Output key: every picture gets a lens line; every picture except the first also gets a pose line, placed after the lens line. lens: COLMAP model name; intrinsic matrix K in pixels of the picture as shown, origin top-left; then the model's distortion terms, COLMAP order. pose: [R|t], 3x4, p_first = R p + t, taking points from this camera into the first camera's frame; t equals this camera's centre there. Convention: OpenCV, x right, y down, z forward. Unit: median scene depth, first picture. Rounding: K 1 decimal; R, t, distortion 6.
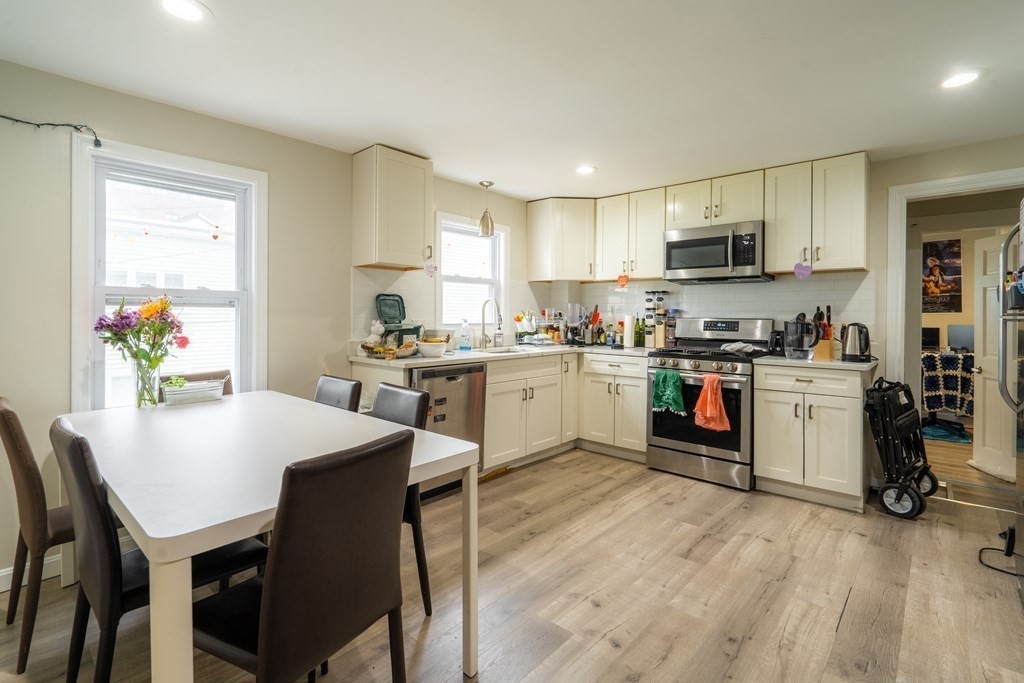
lens RADIAL K [[474.5, 0, 515.6], [0, 474.5, 307.5], [0, 0, 1]] dist [0.002053, 0.000147]
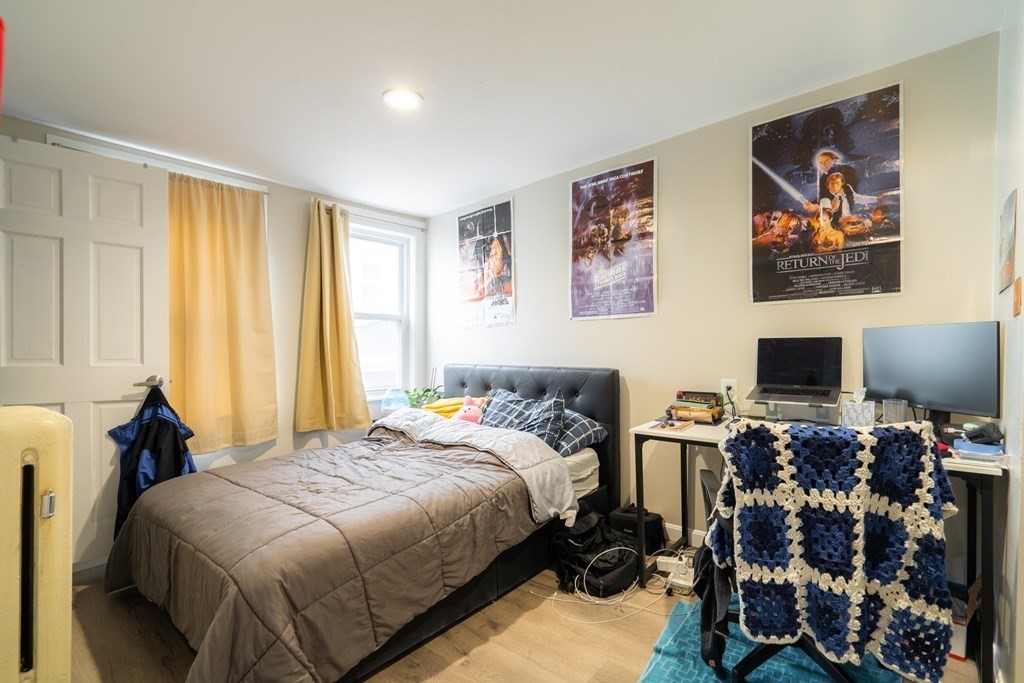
lens RADIAL K [[474.5, 0, 511.4], [0, 474.5, 348.2], [0, 0, 1]] dist [0.002053, 0.000147]
pose [[0.999732, -0.004292, 0.022753, 0.735547], [0.003803, 0.999762, 0.021491, 0.050407], [-0.022840, -0.021399, 0.999510, 0.747087]]
